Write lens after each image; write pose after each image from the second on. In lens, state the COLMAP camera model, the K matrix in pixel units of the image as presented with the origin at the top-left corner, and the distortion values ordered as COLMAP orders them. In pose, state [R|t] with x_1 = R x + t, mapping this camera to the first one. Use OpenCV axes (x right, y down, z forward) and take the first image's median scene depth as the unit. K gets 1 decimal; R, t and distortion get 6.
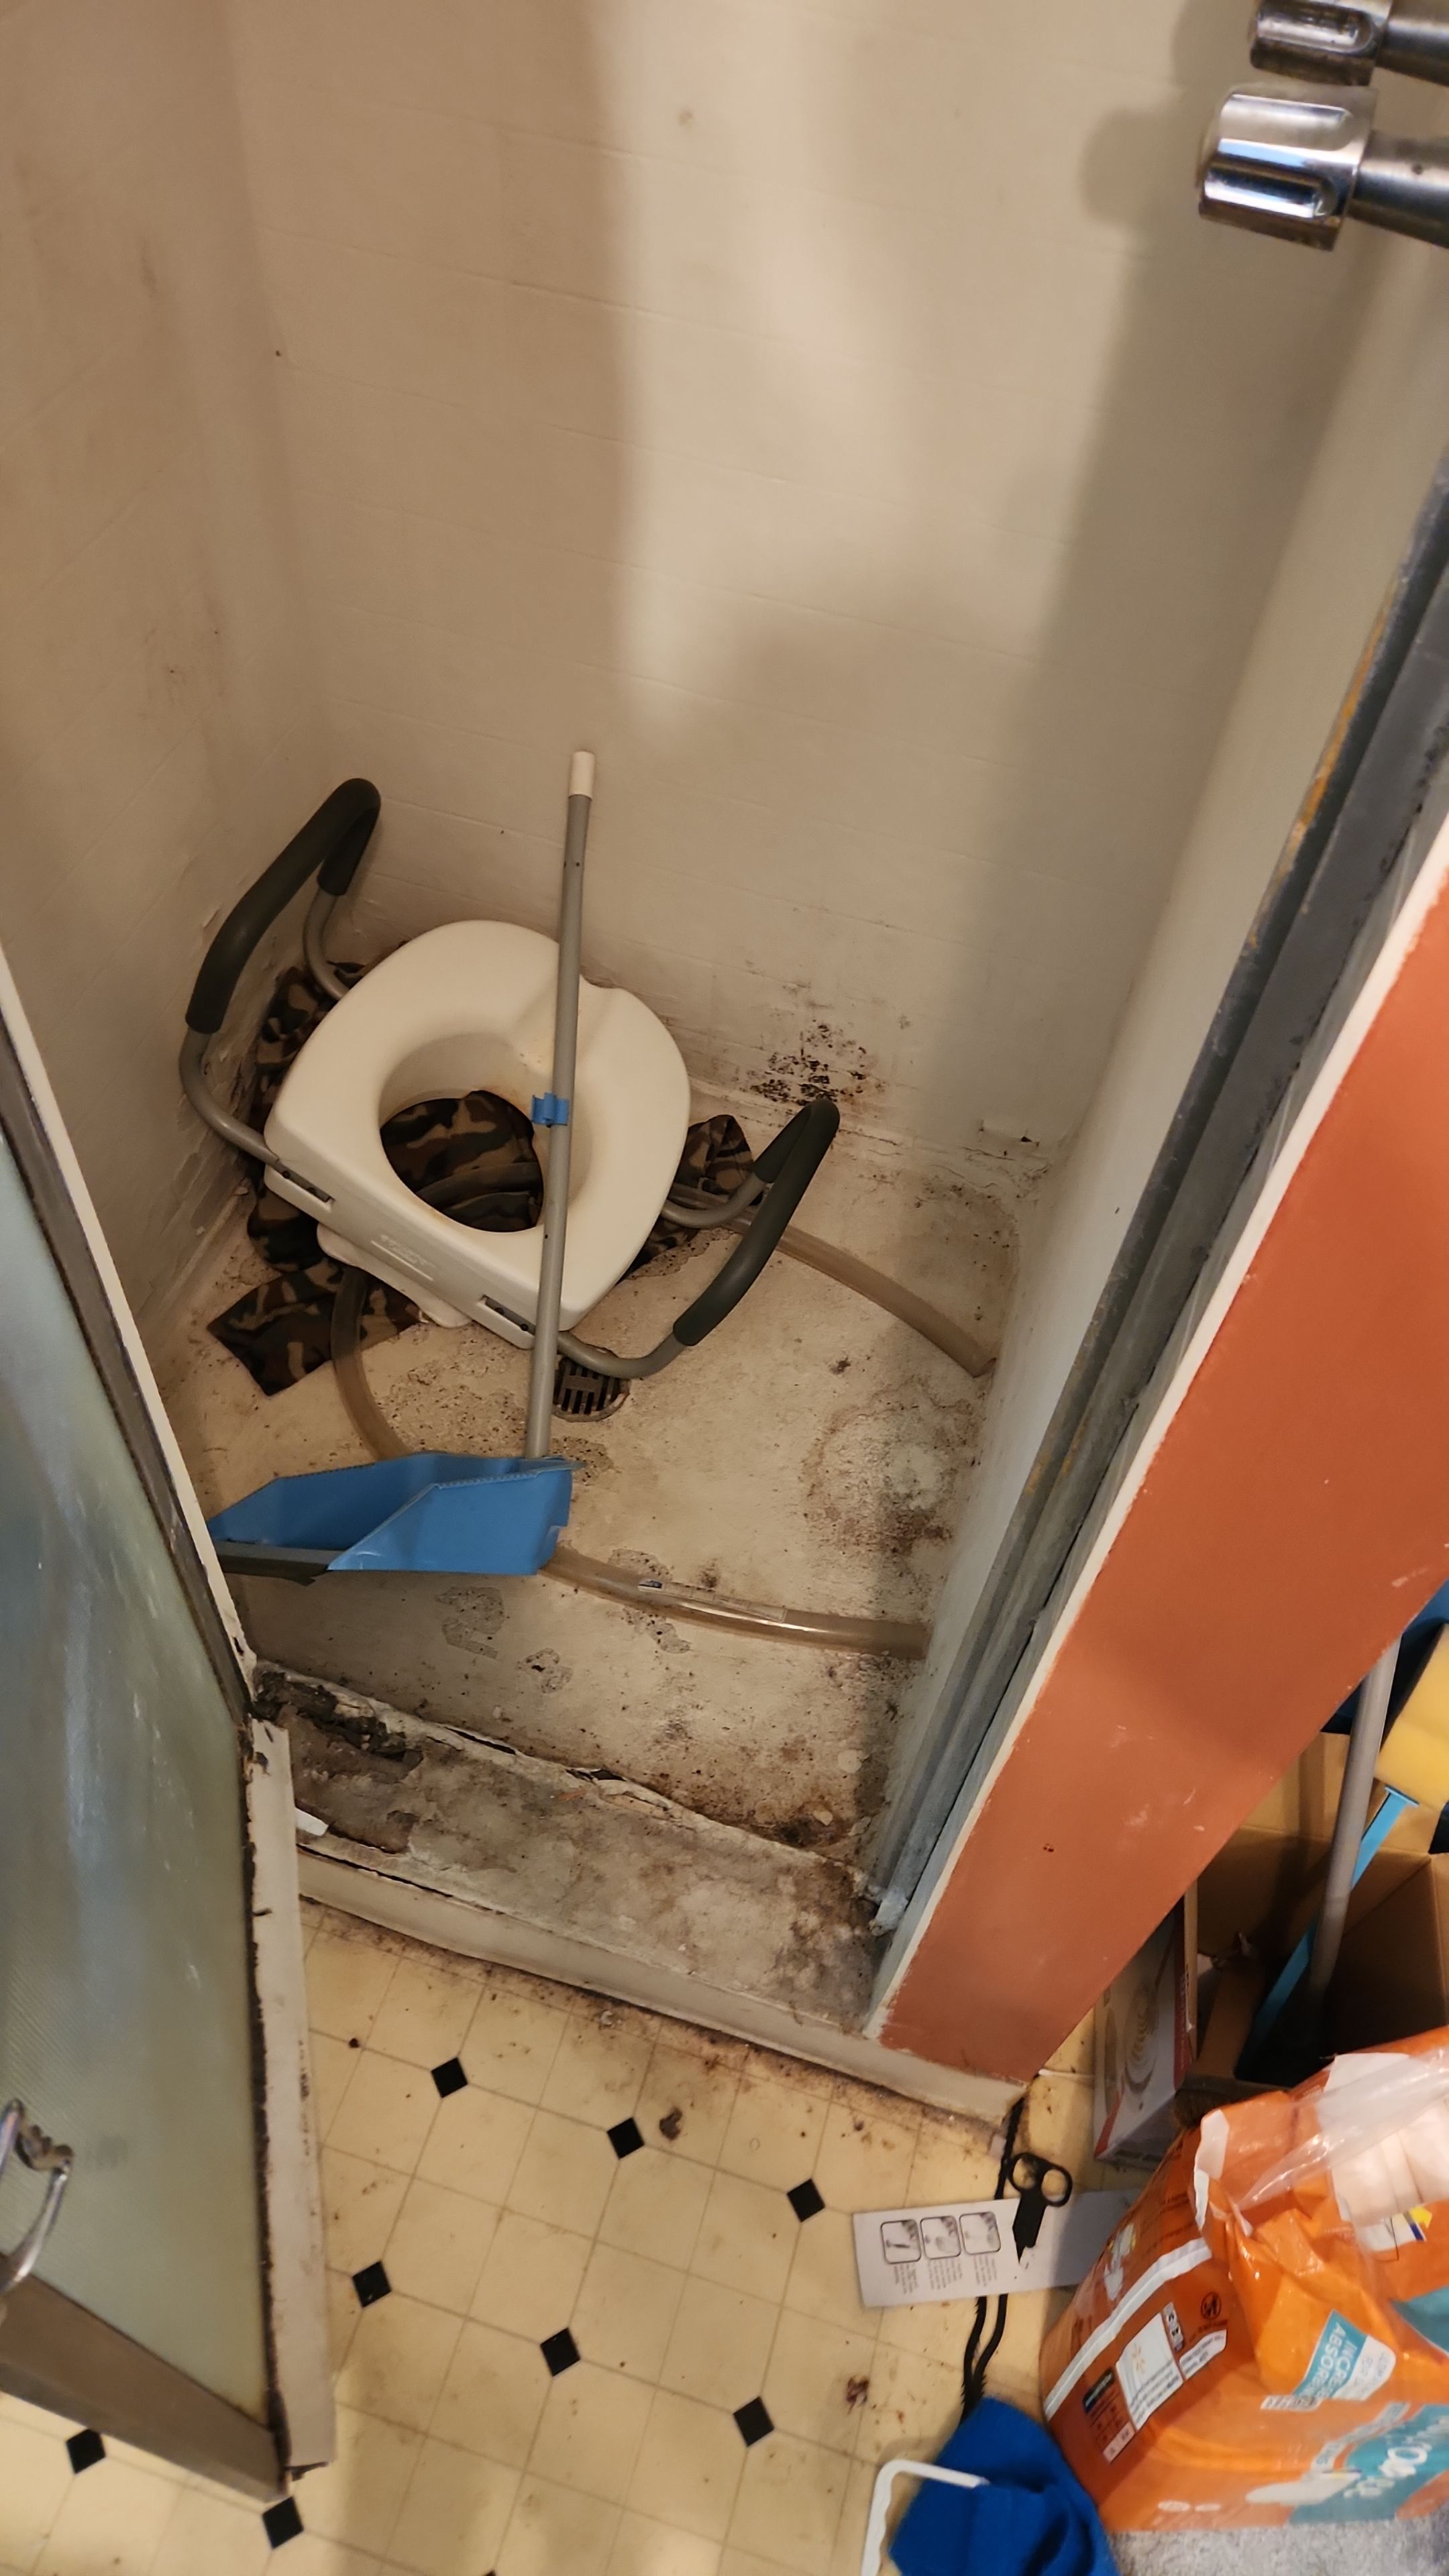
lens RADIAL K [[1714.5, 0, 749.2], [0, 1714.5, 1273.5], [0, 0, 1]] dist [0.066905, -0.062420]
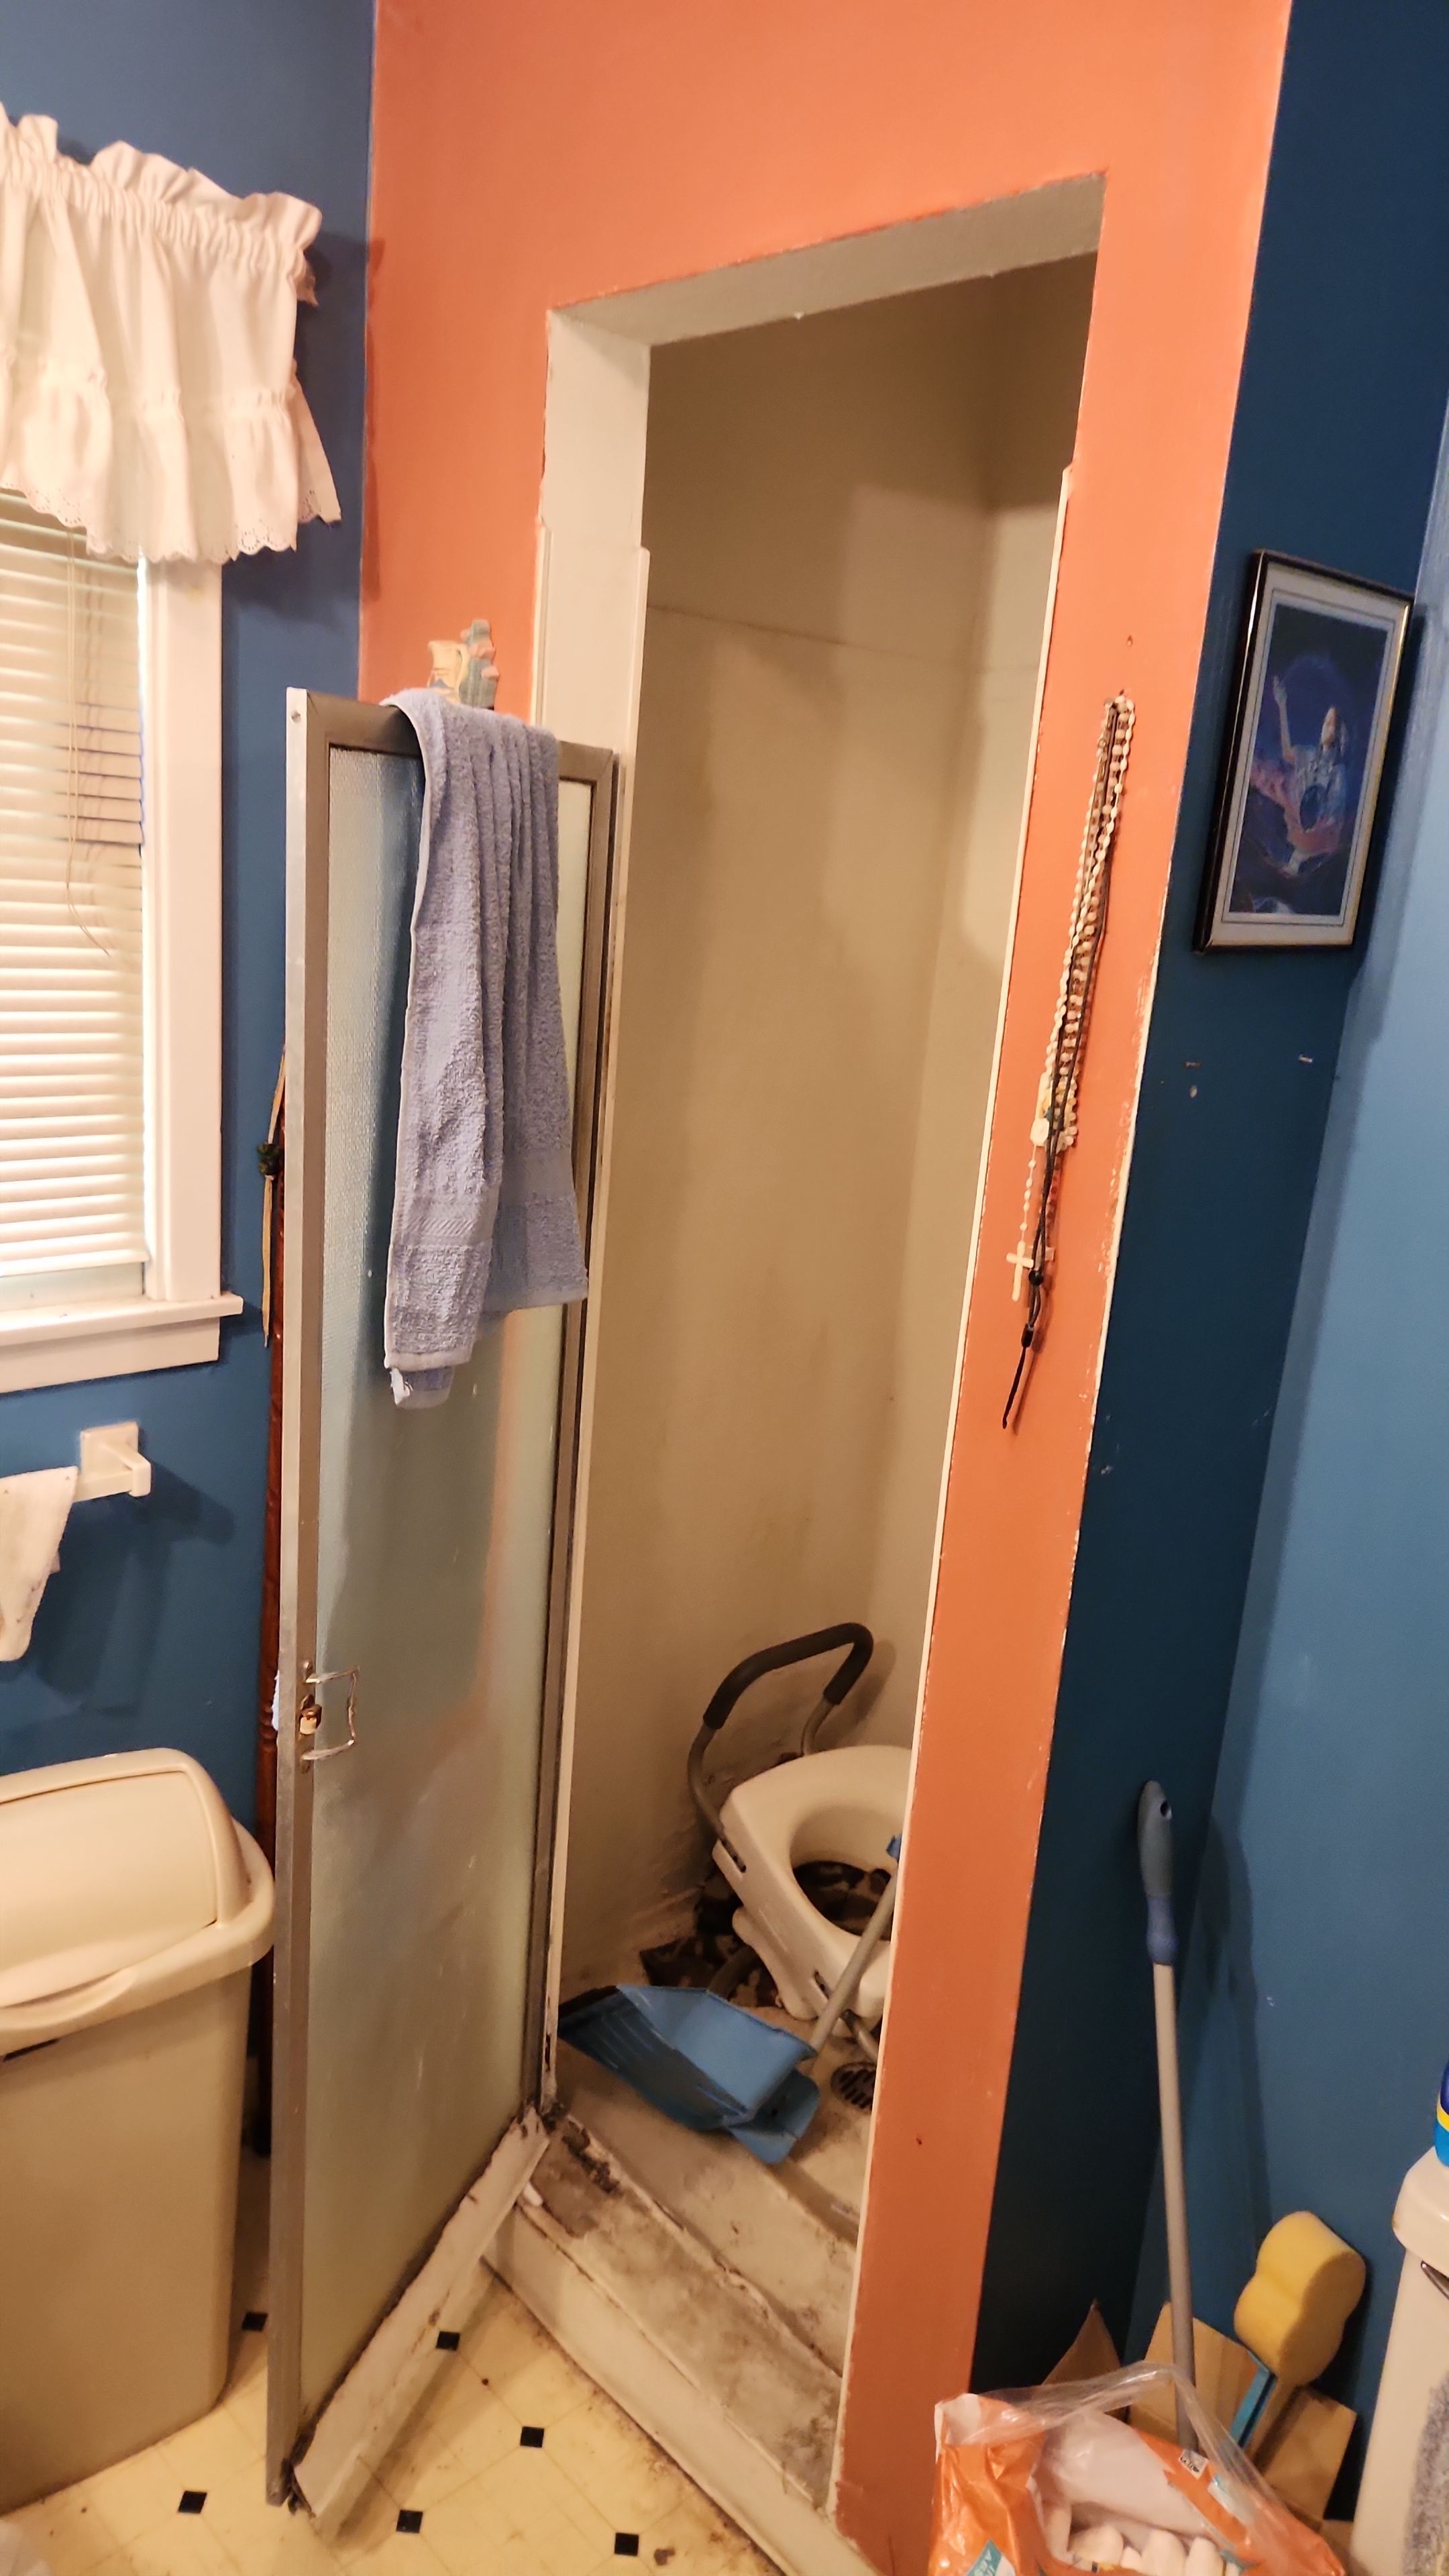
lens RADIAL K [[1714.5, 0, 703.4], [0, 1714.5, 1306.1], [0, 0, 1]] dist [0.066905, -0.062420]
pose [[0.861540, 0.113641, -0.494807, 0.456384], [-0.403695, 0.744356, -0.531944, 0.454526], [0.307862, 0.658042, 0.687169, -0.375533]]
